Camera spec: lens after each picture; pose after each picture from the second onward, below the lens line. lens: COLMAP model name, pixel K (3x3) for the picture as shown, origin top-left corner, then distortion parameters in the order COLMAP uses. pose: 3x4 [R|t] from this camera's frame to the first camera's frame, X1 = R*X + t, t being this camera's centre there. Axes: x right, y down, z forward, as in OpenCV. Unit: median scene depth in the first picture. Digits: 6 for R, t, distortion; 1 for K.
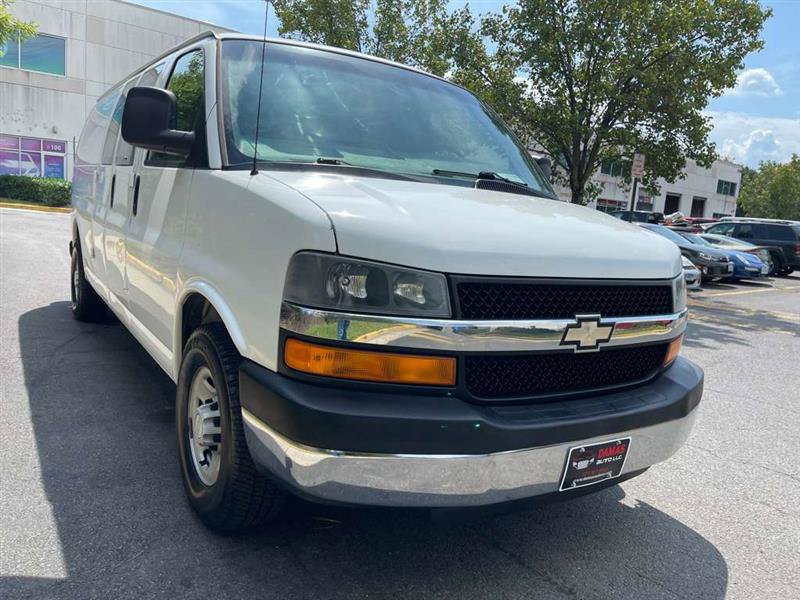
lens RADIAL K [[611.4, 0, 397.7], [0, 611.4, 302.4], [0, 0, 1]] dist [0.059653, -0.087933]
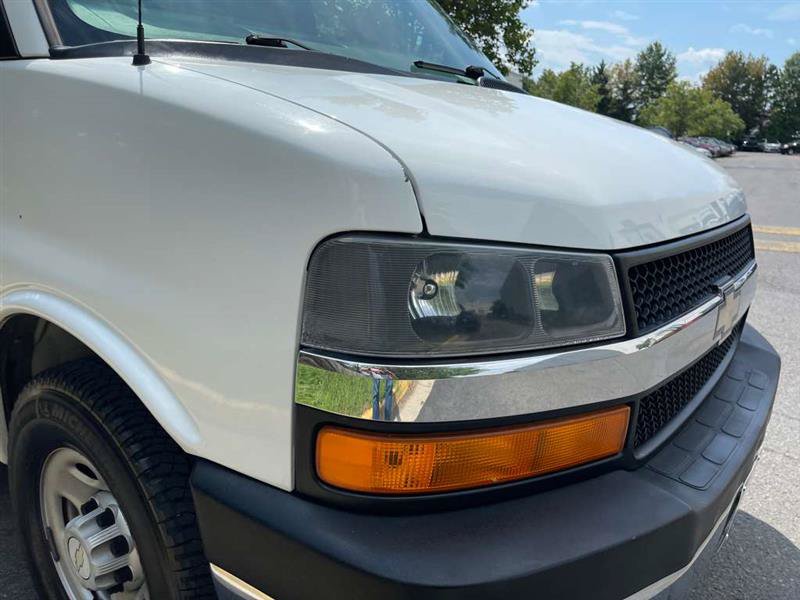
lens RADIAL K [[611.4, 0, 402.5], [0, 611.4, 305.9], [0, 0, 1]] dist [0.059653, -0.087933]
pose [[0.945766, -0.123038, 0.300645, -0.194204], [0.081312, 0.985698, 0.147604, -0.073140], [-0.314507, -0.115153, 0.942245, 0.436019]]
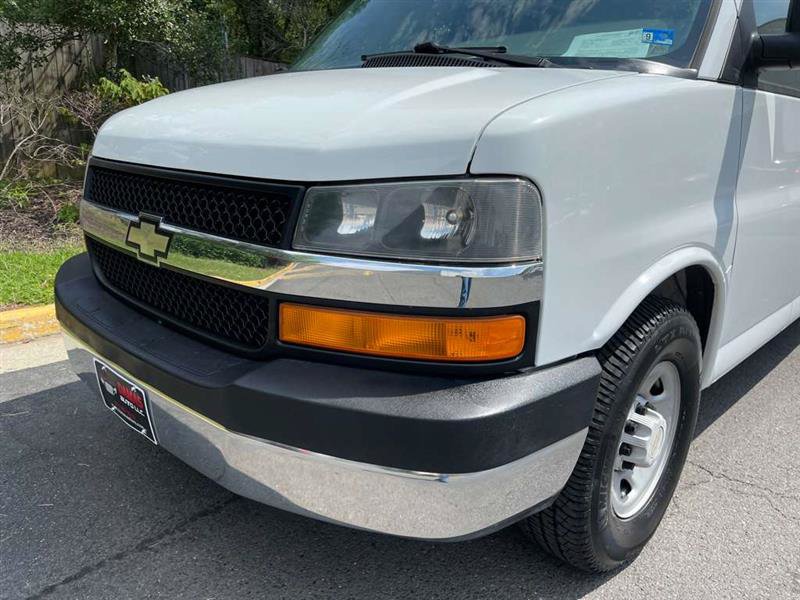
lens RADIAL K [[611.4, 0, 399.8], [0, 611.4, 300.8], [0, 0, 1]] dist [0.059653, -0.087933]
pose [[0.217084, 0.176240, -0.960111, 1.014103], [-0.158367, 0.976895, 0.143514, -0.030684], [0.963221, 0.120896, 0.239979, 1.008824]]
